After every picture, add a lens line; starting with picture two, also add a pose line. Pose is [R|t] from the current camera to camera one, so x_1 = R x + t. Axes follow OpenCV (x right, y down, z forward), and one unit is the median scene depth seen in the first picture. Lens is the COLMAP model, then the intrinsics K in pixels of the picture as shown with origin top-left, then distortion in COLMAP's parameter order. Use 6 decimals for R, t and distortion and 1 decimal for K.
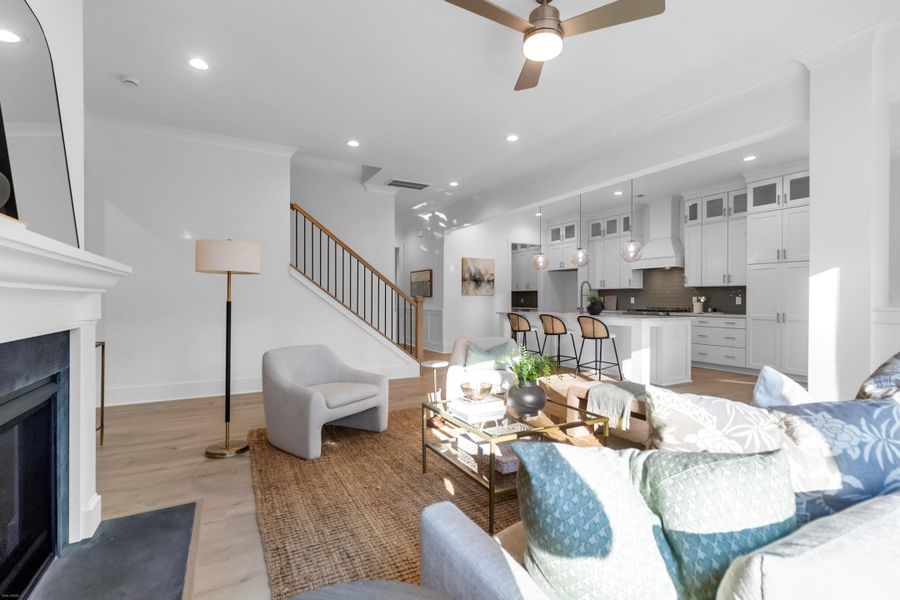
lens RADIAL K [[410.7, 0, 450.2], [0, 410.7, 302.1], [0, 0, 1]] dist [-0.003884, -0.000943]
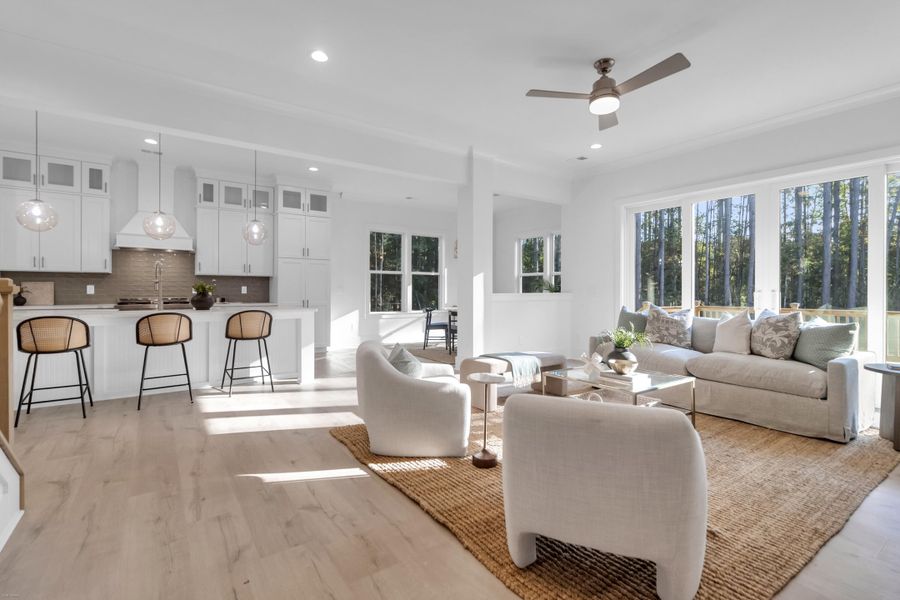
lens RADIAL K [[410.7, 0, 448.4], [0, 410.7, 290.9], [0, 0, 1]] dist [-0.003884, -0.000943]
pose [[-0.096569, -0.005361, 0.995312, -0.368776], [0.004772, 0.999972, 0.005849, -0.004083], [-0.995315, 0.005314, -0.096541, 0.557434]]
